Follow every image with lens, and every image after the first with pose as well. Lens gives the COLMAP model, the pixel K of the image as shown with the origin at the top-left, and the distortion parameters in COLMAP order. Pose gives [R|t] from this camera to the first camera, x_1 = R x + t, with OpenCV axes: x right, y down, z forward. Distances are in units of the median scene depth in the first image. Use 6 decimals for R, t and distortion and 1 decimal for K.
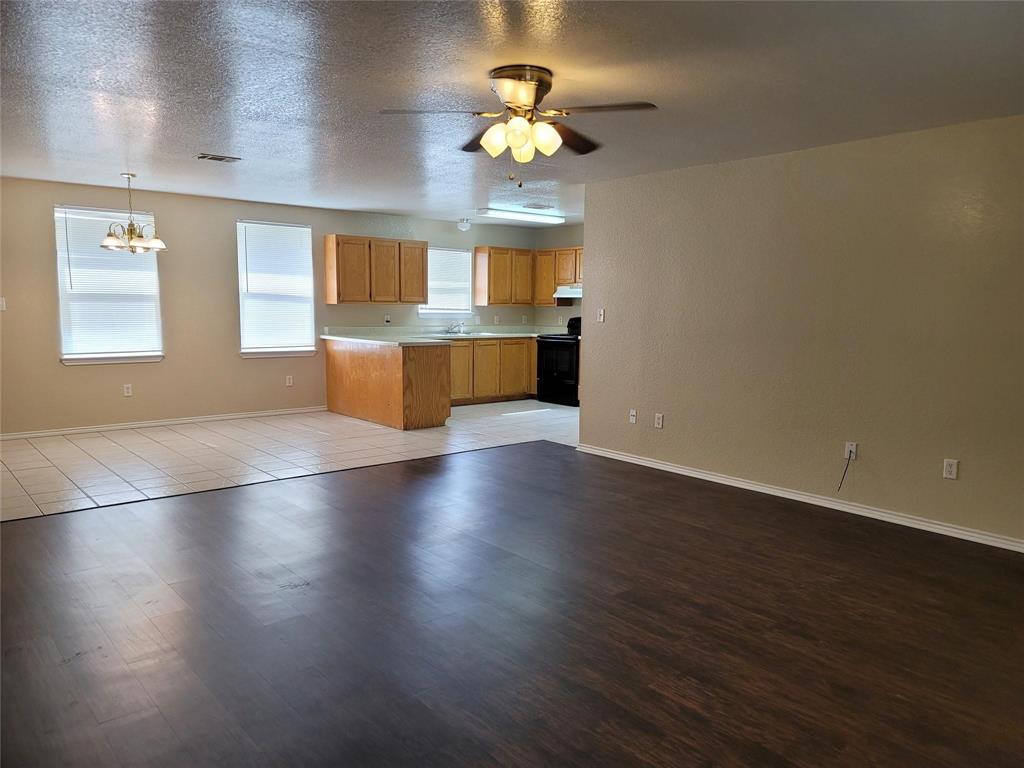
lens RADIAL K [[742.1, 0, 522.5], [0, 742.1, 387.8], [0, 0, 1]] dist [0.029259, -0.020028]
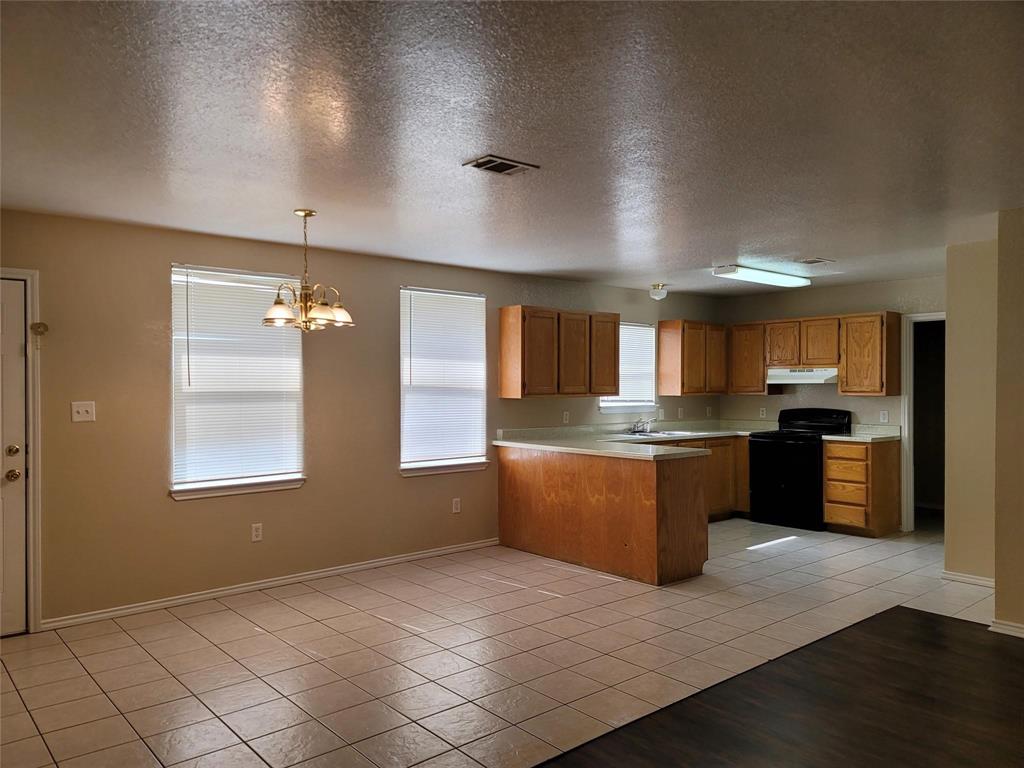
lens RADIAL K [[742.1, 0, 512.0], [0, 742.1, 385.7], [0, 0, 1]] dist [0.029259, -0.020028]
pose [[0.999886, -0.015064, -0.000907, -0.261295], [0.014865, 0.993498, -0.112875, -0.043669], [0.002601, 0.112848, 0.993609, 0.279386]]
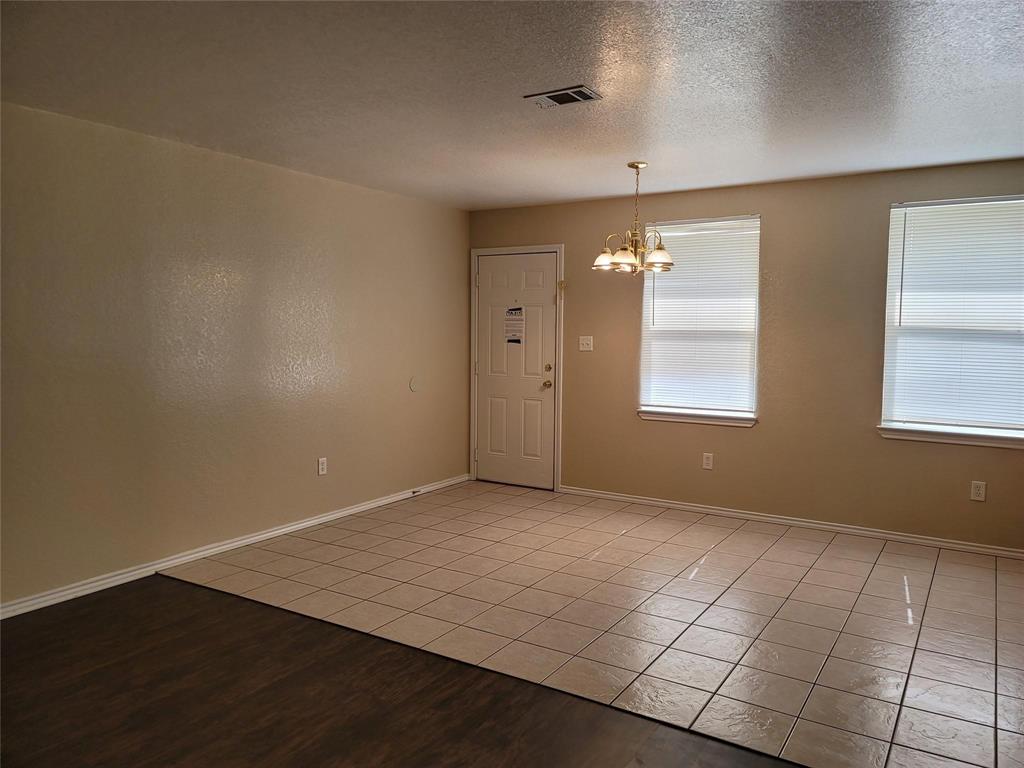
lens RADIAL K [[742.1, 0, 516.4], [0, 742.1, 374.5], [0, 0, 1]] dist [0.029259, -0.020028]
pose [[0.285552, 0.048446, -0.957138, 0.100245], [-0.115199, 0.993215, 0.015904, -0.063227], [0.951414, 0.105720, 0.289196, 0.533223]]
